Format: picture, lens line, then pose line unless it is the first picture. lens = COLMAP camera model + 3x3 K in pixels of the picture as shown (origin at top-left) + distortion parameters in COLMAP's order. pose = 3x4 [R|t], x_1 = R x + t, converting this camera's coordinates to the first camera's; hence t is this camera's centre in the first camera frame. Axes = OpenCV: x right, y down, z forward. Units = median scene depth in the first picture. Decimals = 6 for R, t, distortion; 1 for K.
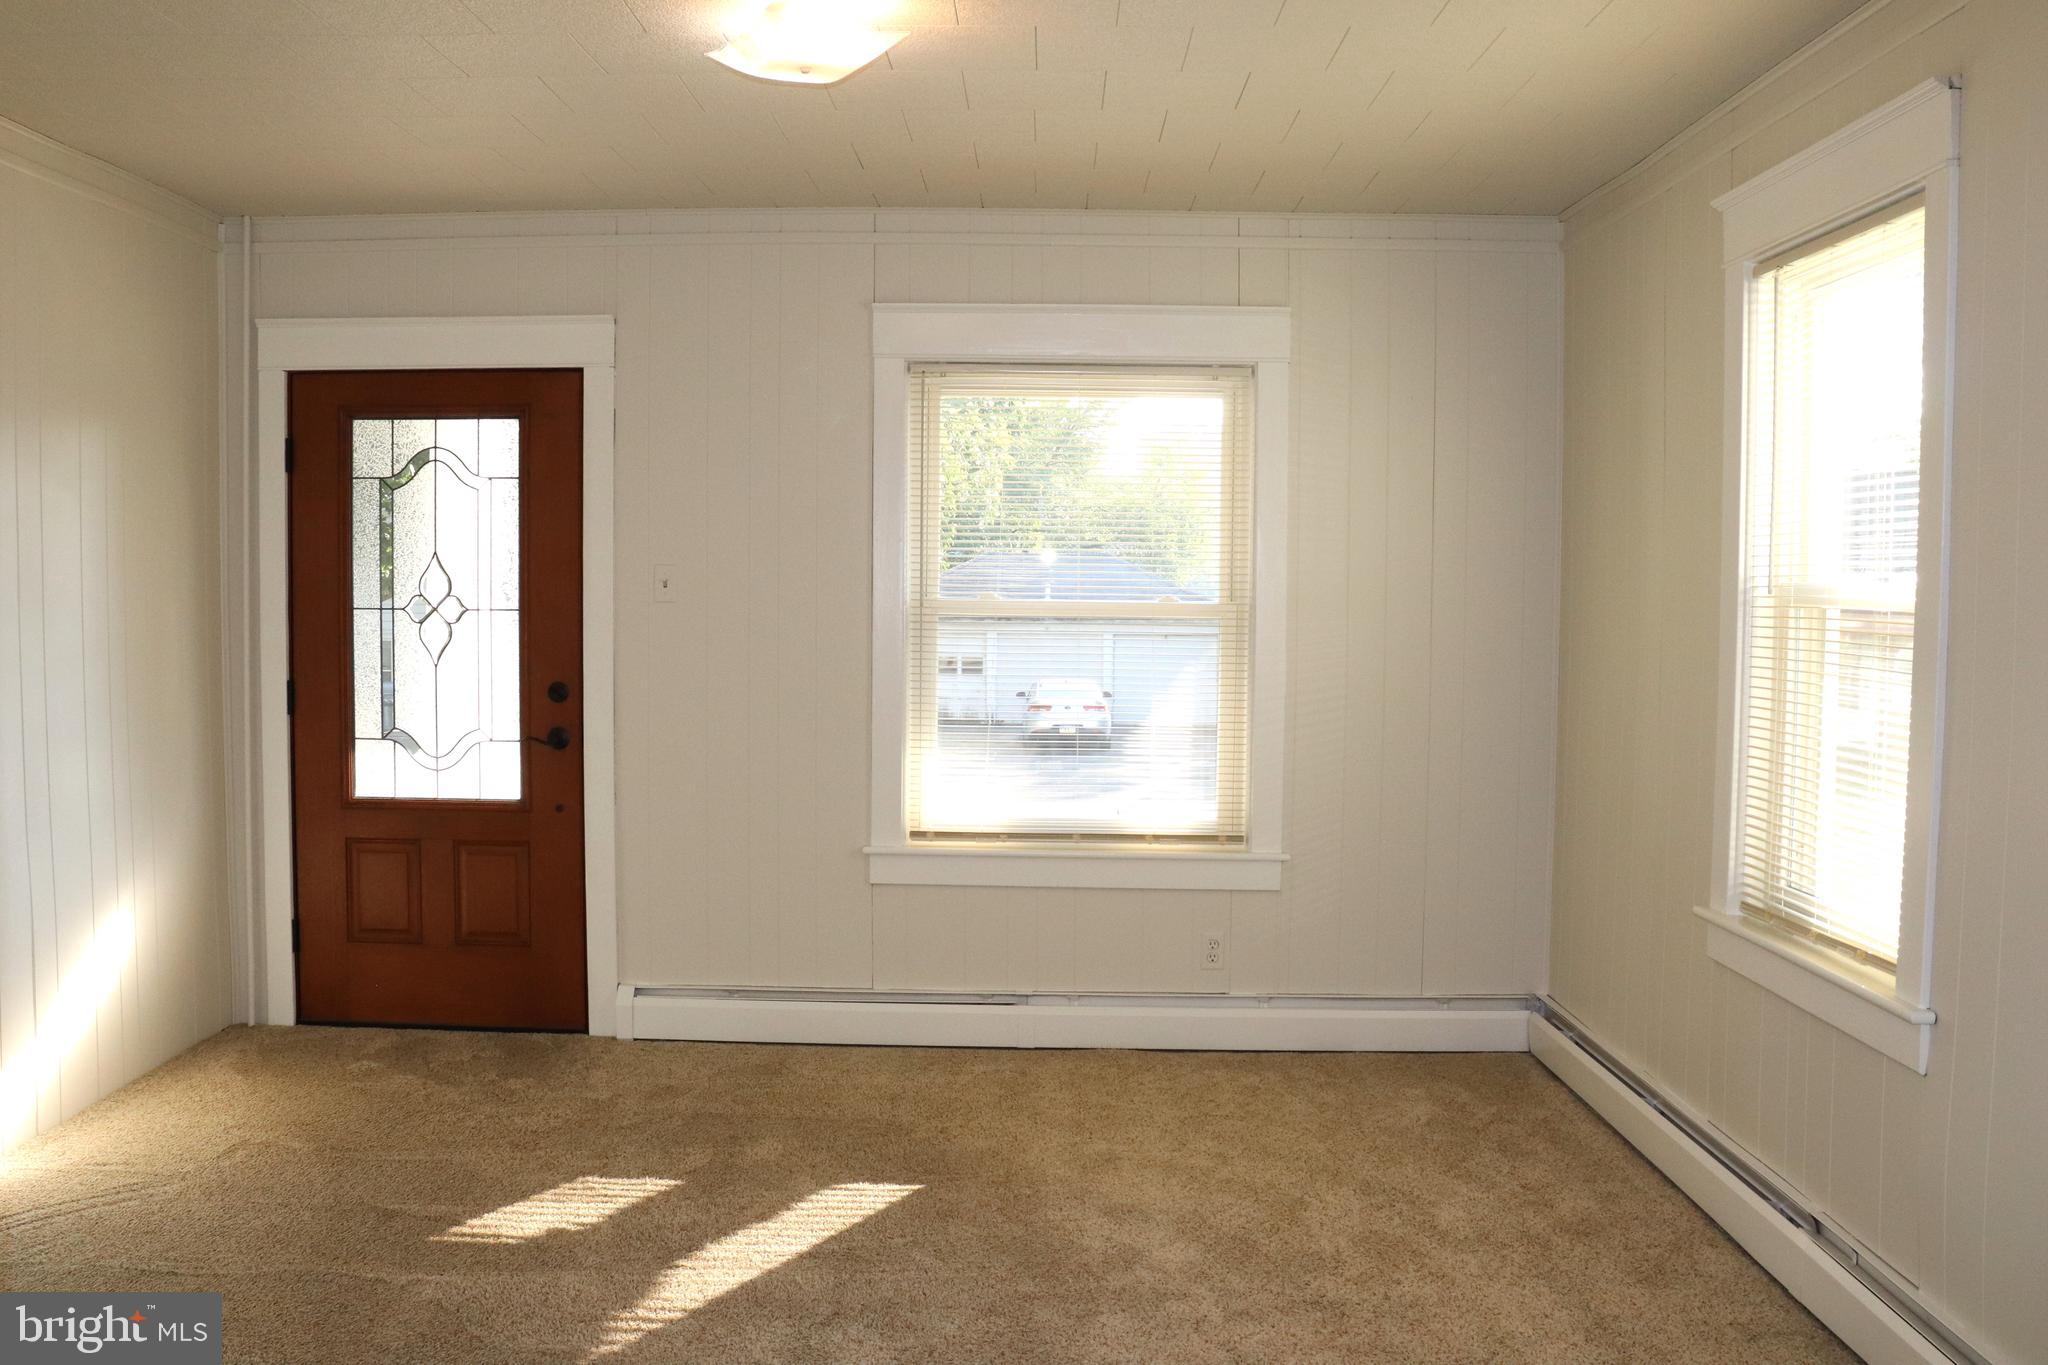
lens RADIAL K [[1627.7, 0, 1024.0], [0, 1627.7, 664.3], [0, 0, 1]] dist [-0.086049, 0.022572]
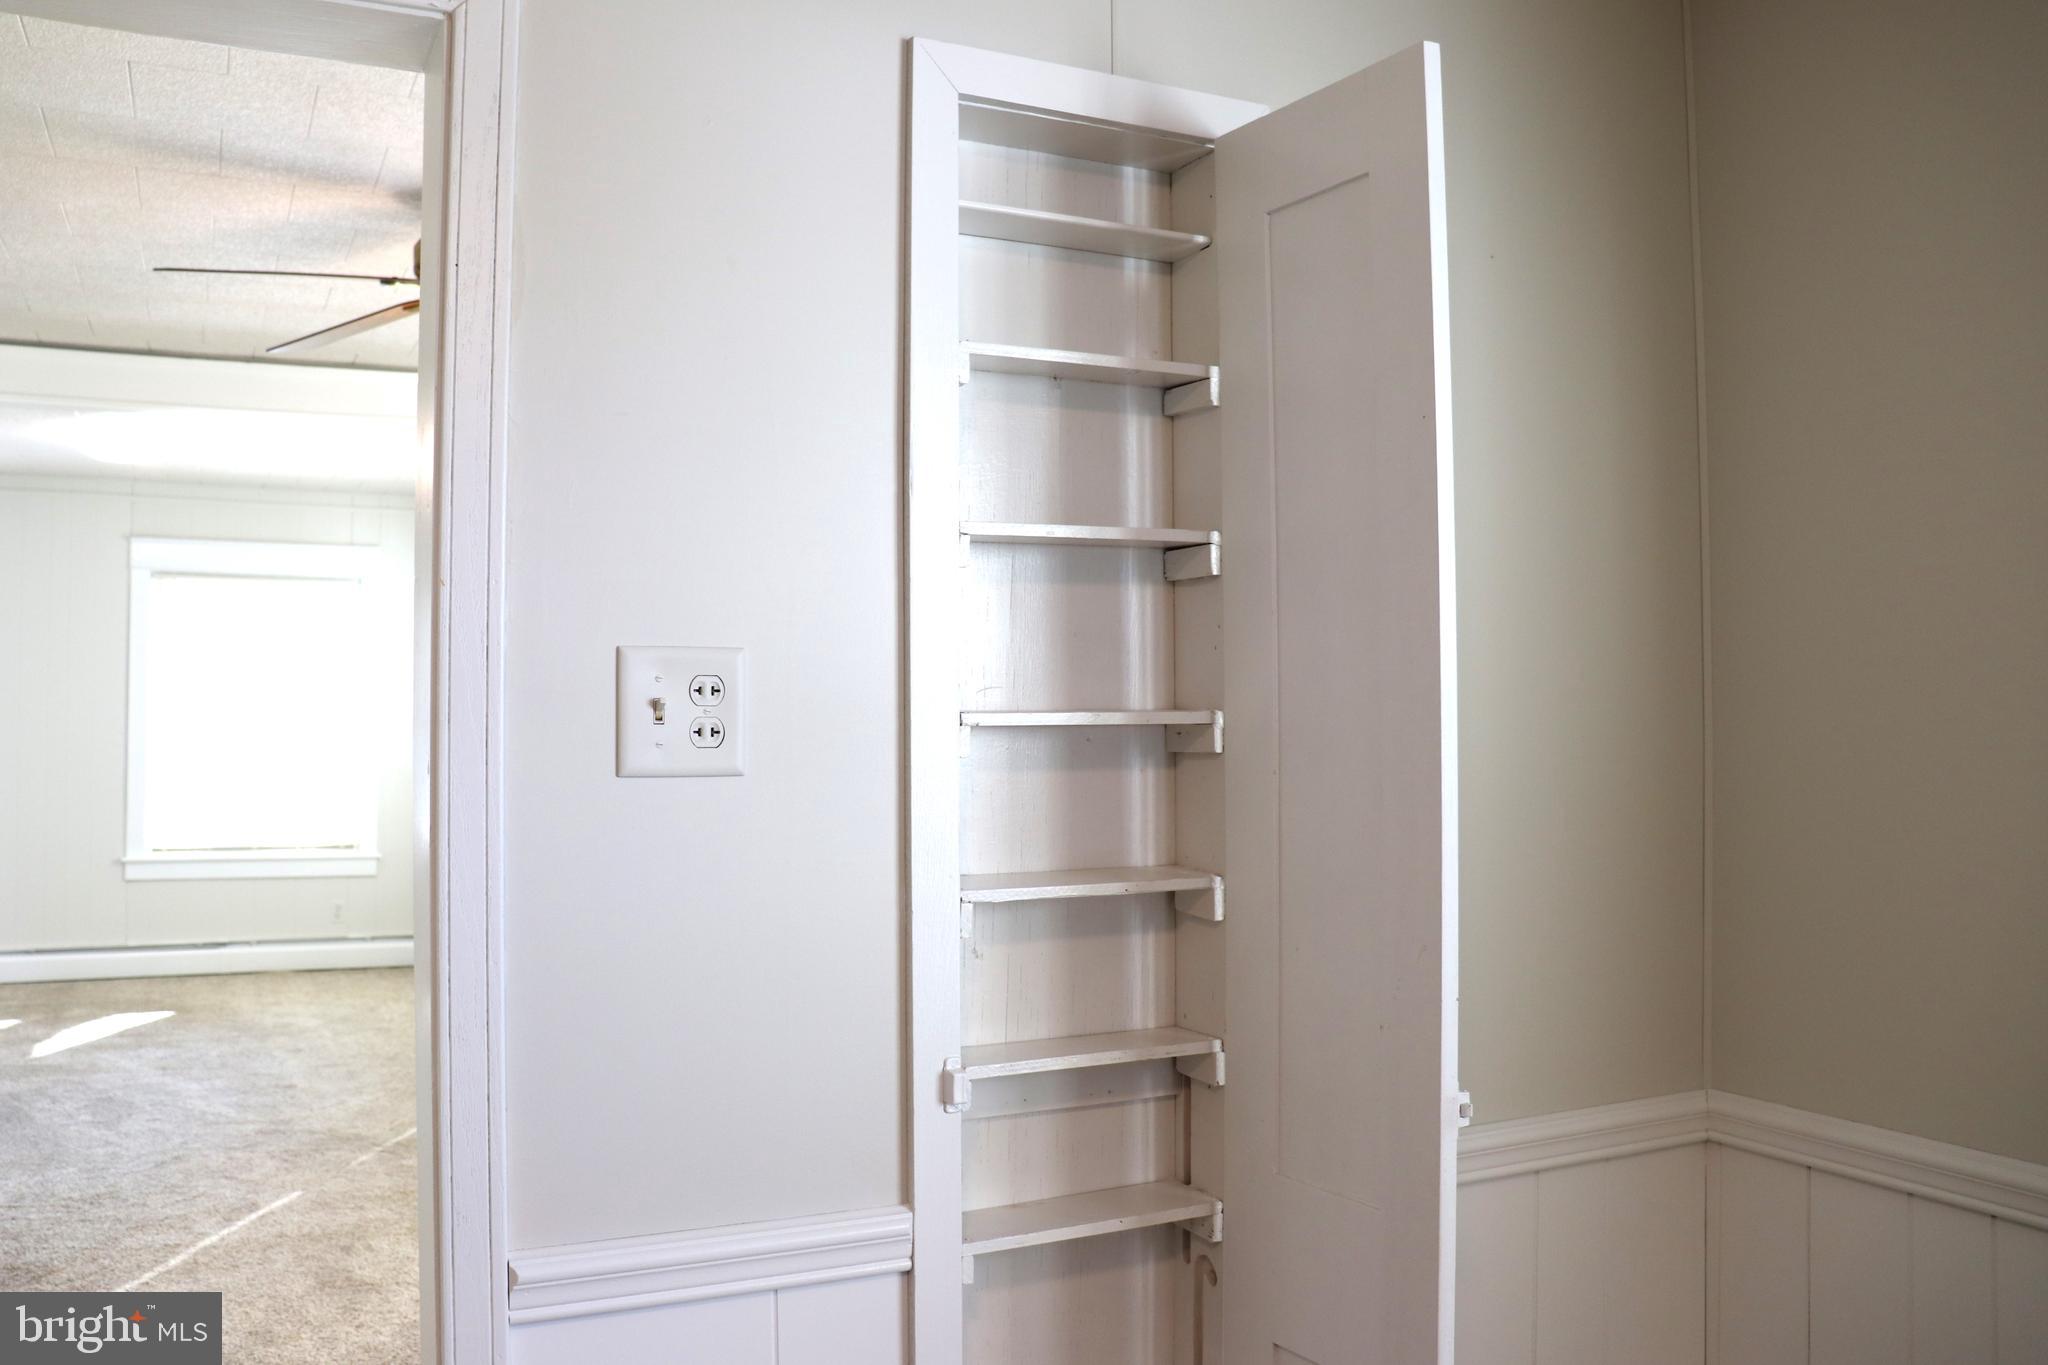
lens RADIAL K [[1689.8, 0, 1025.3], [0, 1689.8, 676.7], [0, 0, 1]] dist [-0.155882, 0.096786]
pose [[0.887178, 0.006318, 0.461384, -0.045639], [0.022119, 0.998174, -0.056201, 0.041280], [-0.460897, 0.060066, 0.885419, -0.937808]]
